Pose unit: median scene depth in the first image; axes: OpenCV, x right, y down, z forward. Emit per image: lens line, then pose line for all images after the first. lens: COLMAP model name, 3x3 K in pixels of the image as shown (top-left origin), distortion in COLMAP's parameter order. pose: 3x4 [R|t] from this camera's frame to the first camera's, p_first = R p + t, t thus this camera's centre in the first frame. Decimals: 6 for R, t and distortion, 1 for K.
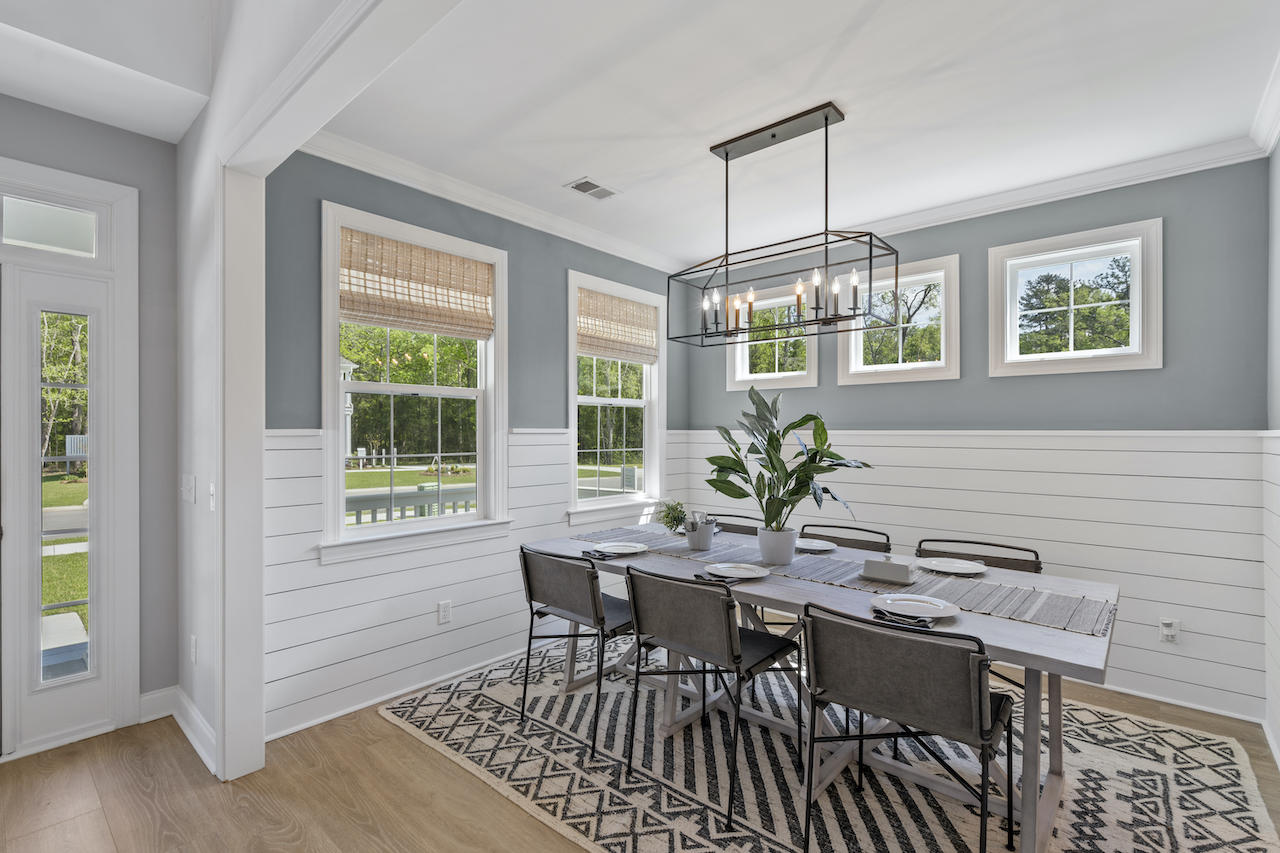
lens RADIAL K [[585.0, 0, 639.5], [0, 585.0, 429.5], [0, 0, 1]] dist [0.001304, 0.000521]
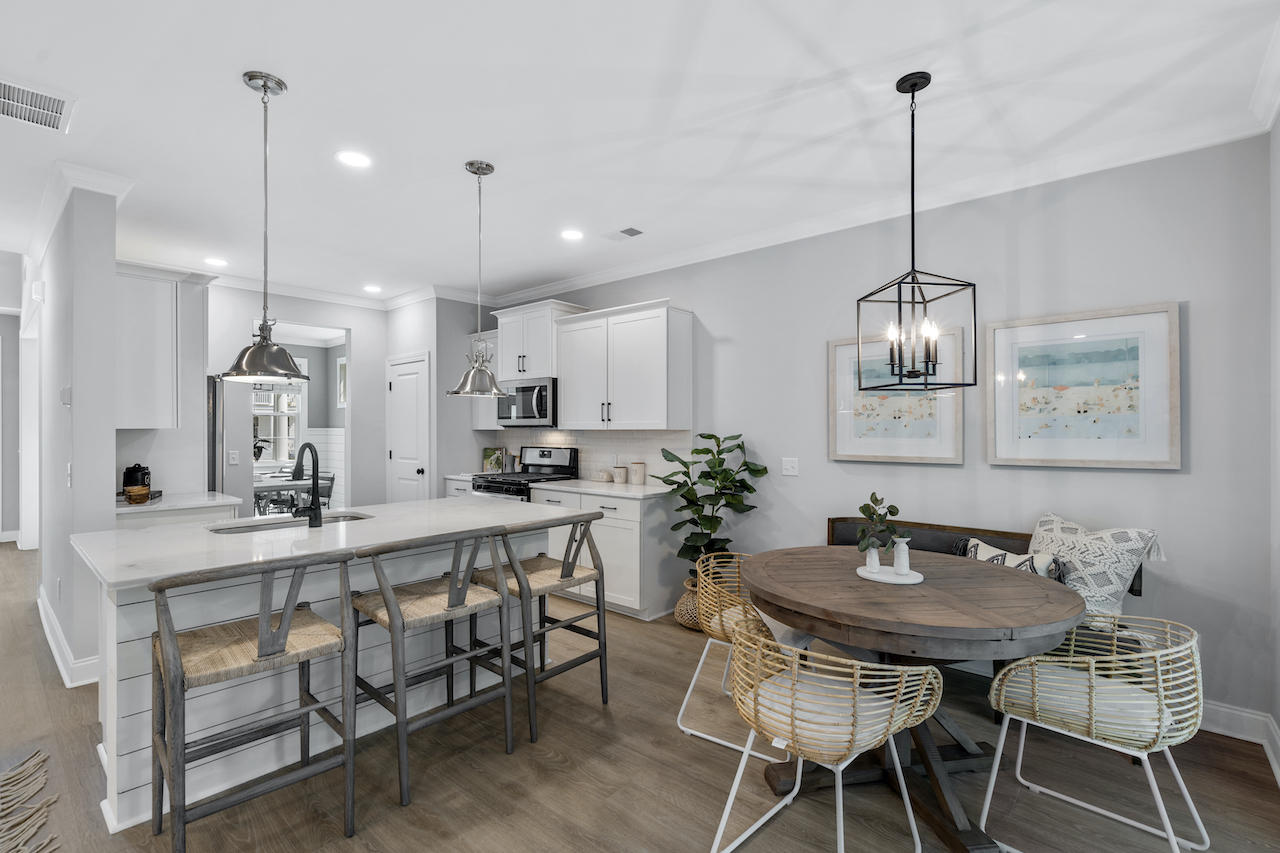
lens RADIAL K [[585.0, 0, 639.5], [0, 585.0, 429.5], [0, 0, 1]] dist [0.001304, 0.000521]
pose [[0.999996, -0.000191, -0.002711, 1.818494], [0.000198, 0.999997, 0.002340, 0.000040], [0.002710, -0.002341, 0.999994, -1.455682]]
